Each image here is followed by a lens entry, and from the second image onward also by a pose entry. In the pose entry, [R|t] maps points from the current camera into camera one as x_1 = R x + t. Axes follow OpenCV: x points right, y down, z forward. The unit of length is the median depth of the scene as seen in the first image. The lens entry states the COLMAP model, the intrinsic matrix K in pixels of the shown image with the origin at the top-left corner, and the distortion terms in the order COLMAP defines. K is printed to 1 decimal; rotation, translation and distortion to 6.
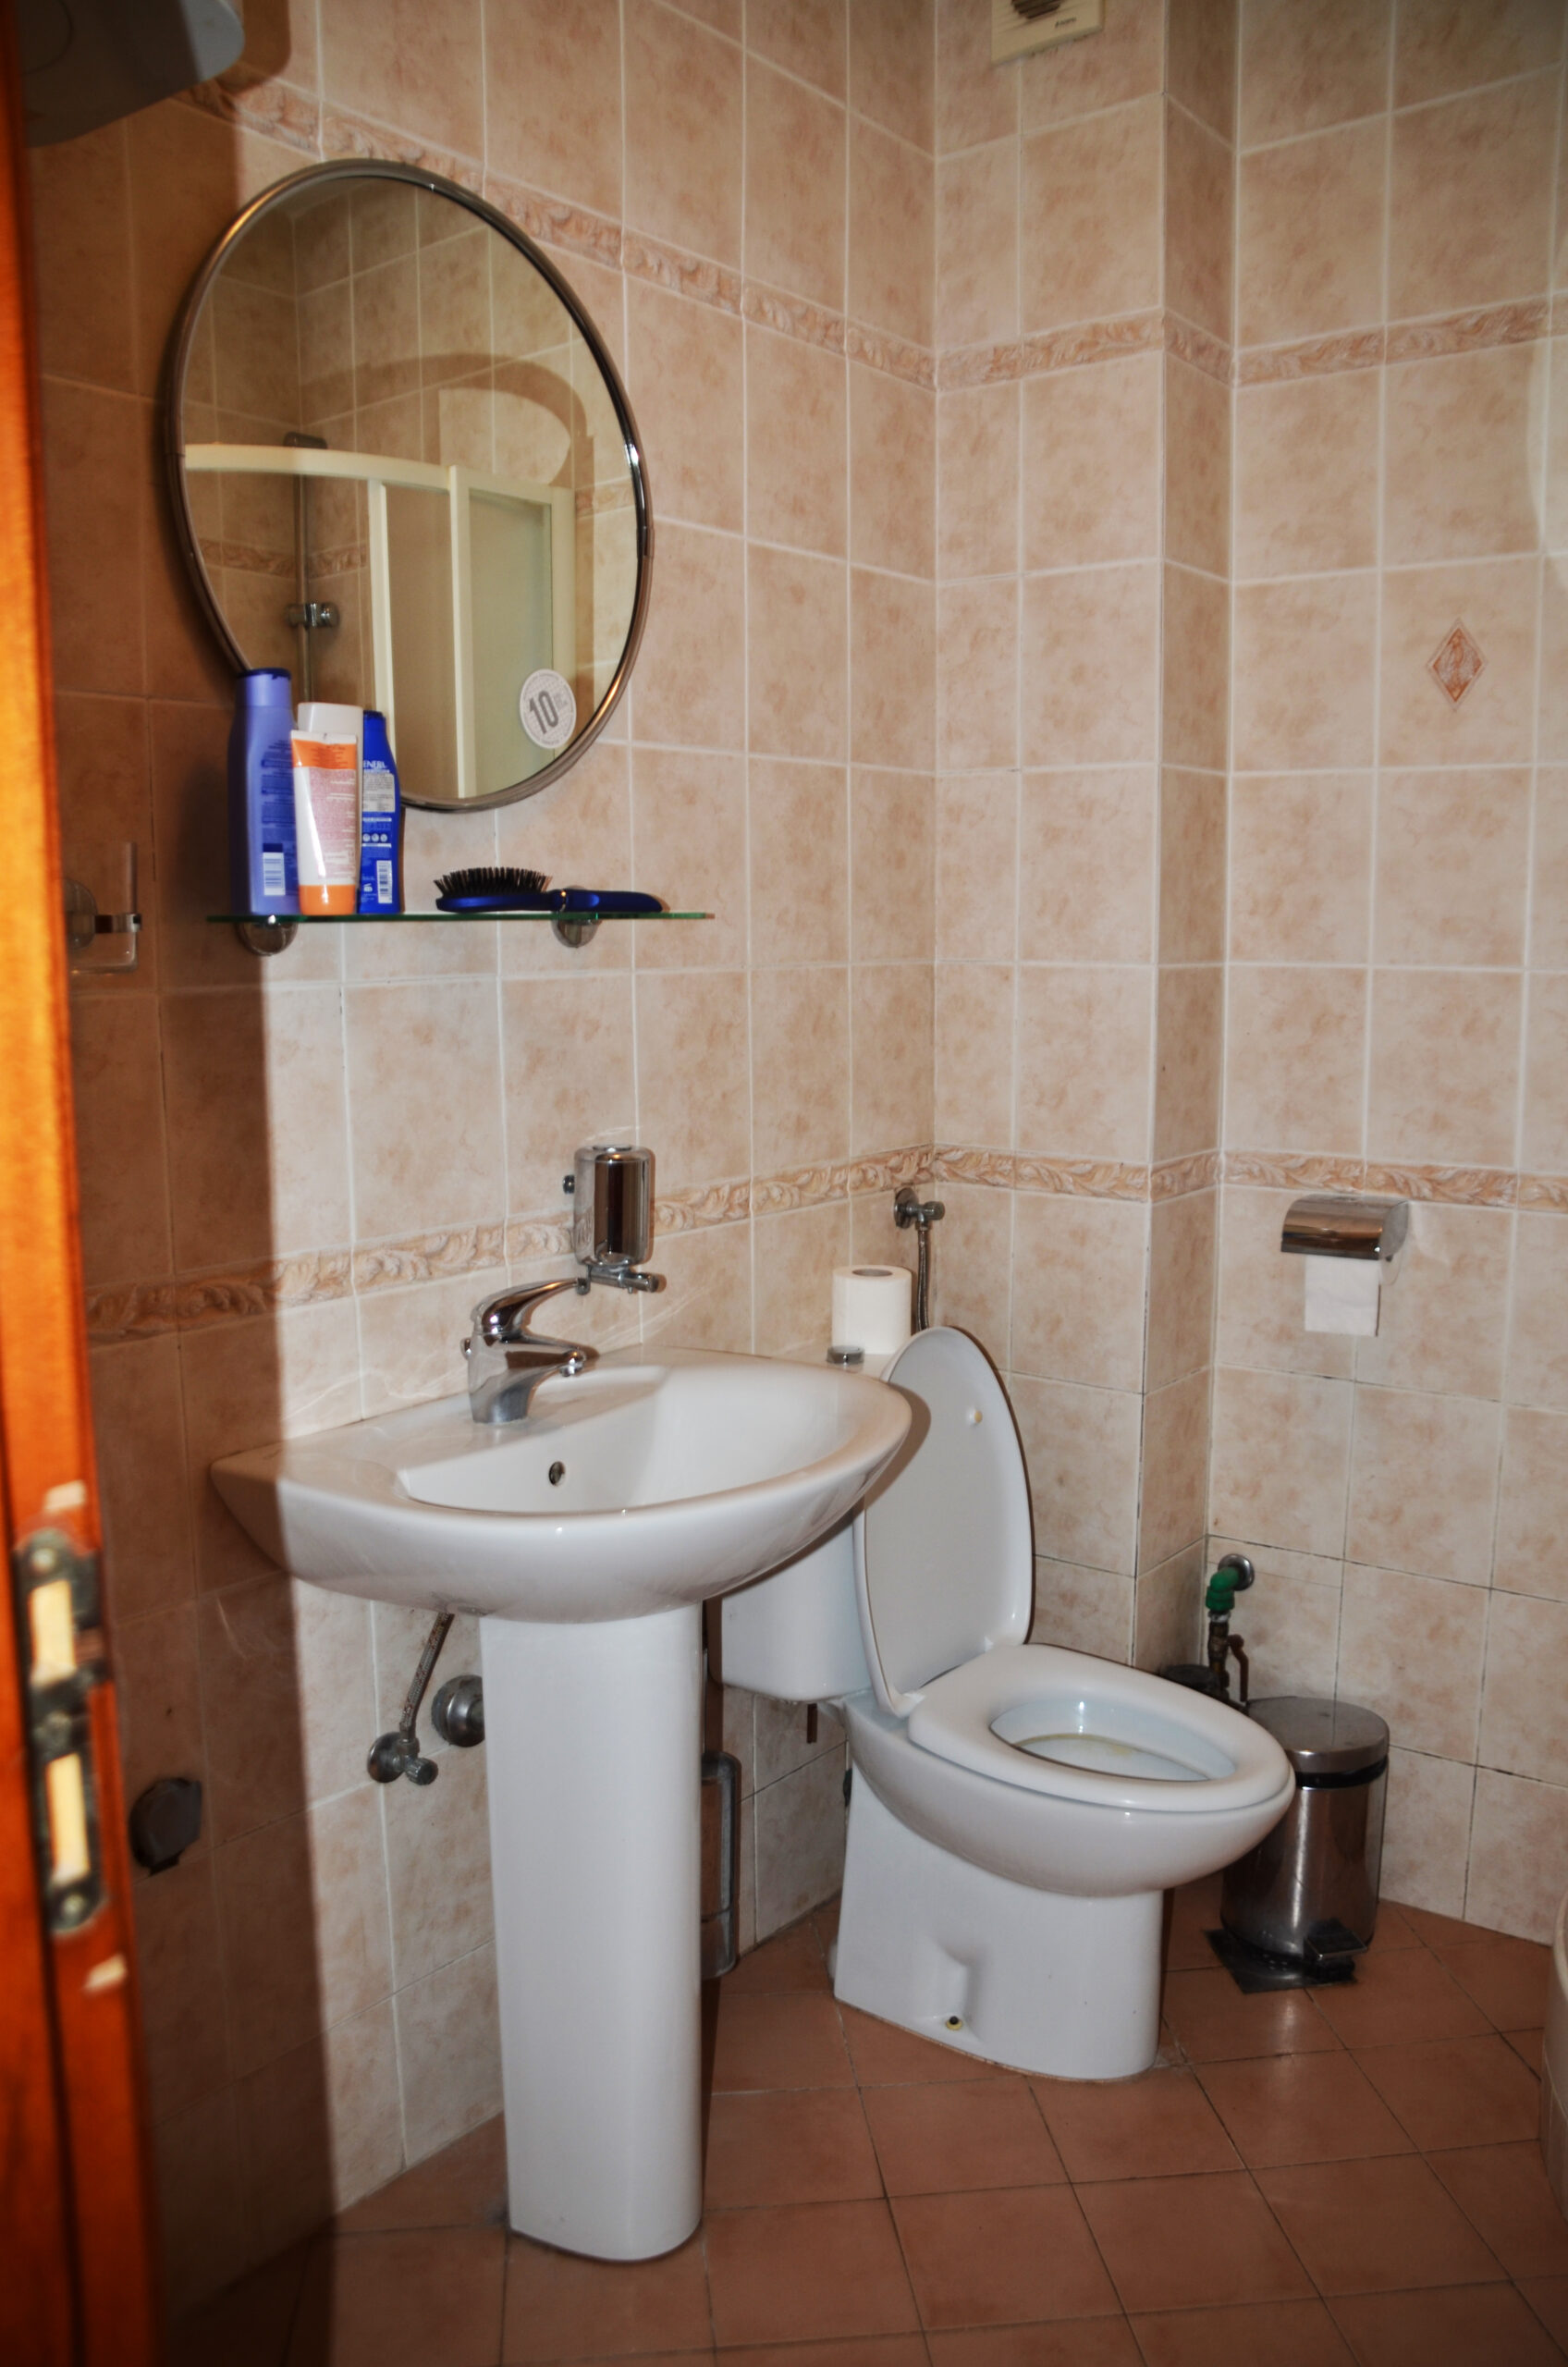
lens RADIAL K [[1892.0, 0, 780.5], [0, 1892.0, 1209.4], [0, 0, 1]] dist [-0.167973, 0.153508]
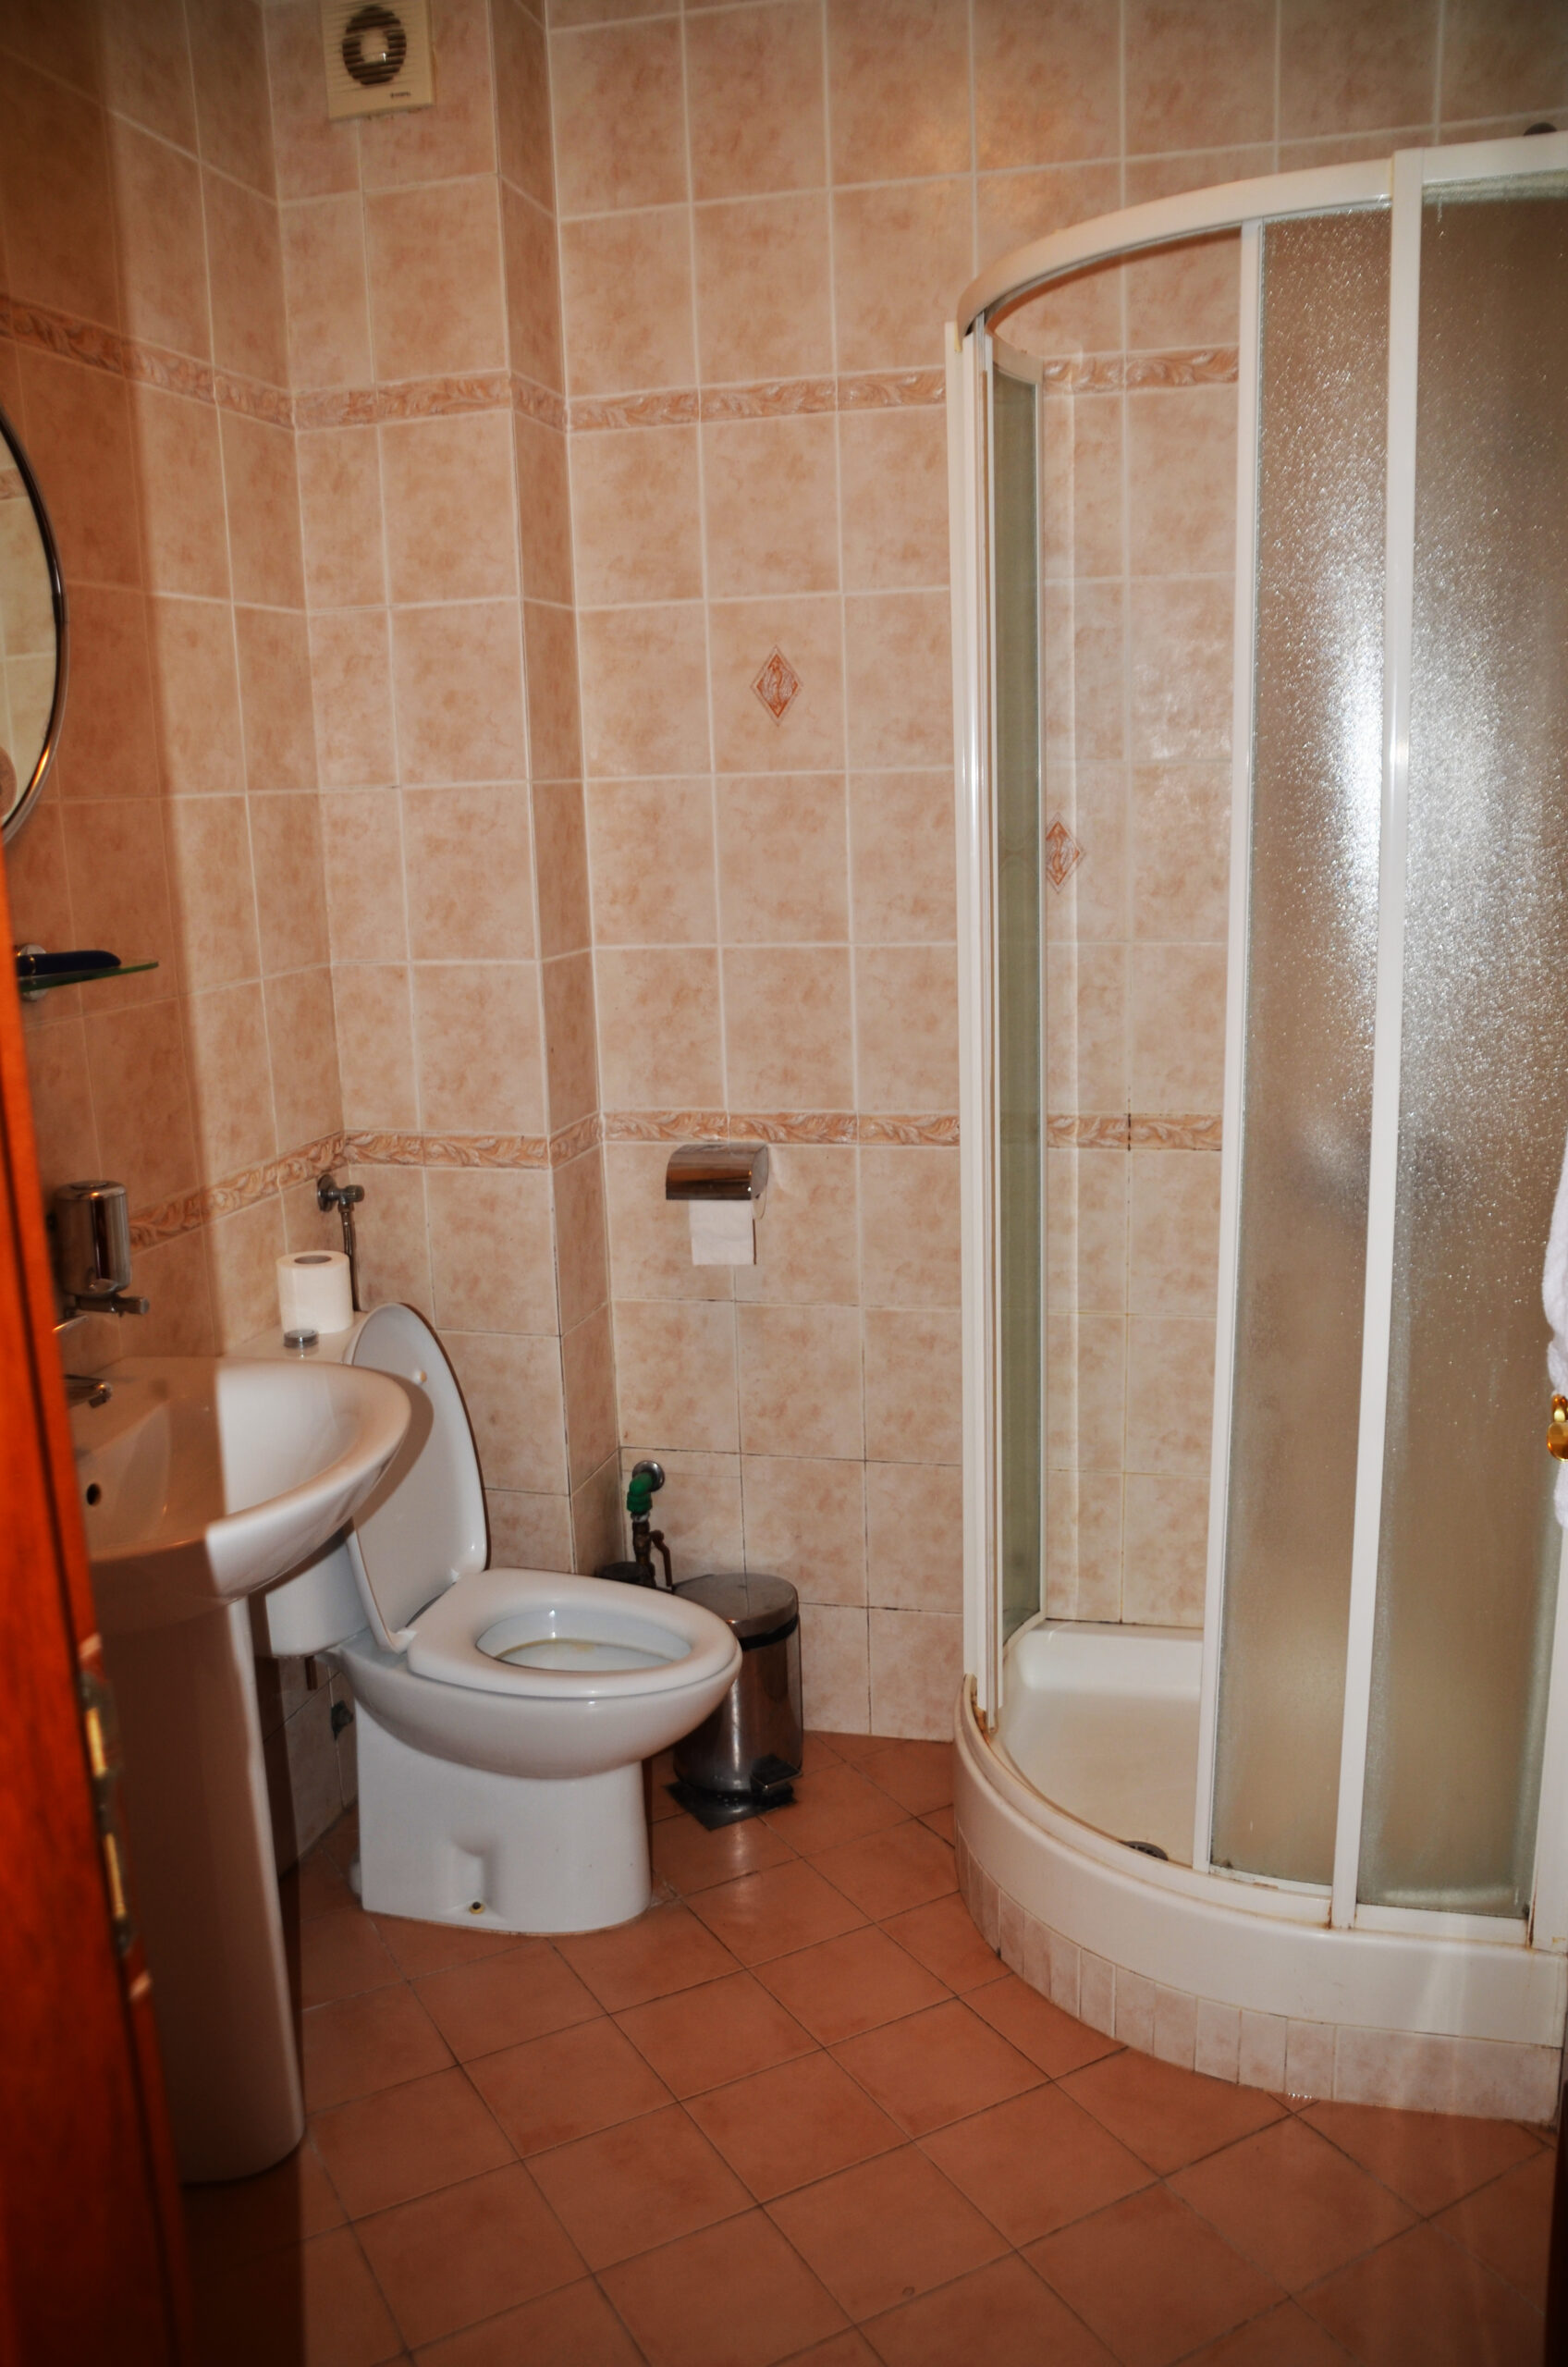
lens RADIAL K [[1892.0, 0, 780.5], [0, 1892.0, 1209.4], [0, 0, 1]] dist [-0.167973, 0.153508]
pose [[0.922307, -0.110468, 0.370333, -0.100258], [0.087502, 0.993082, 0.078309, -0.056756], [-0.376421, -0.039820, 0.925592, -0.105380]]
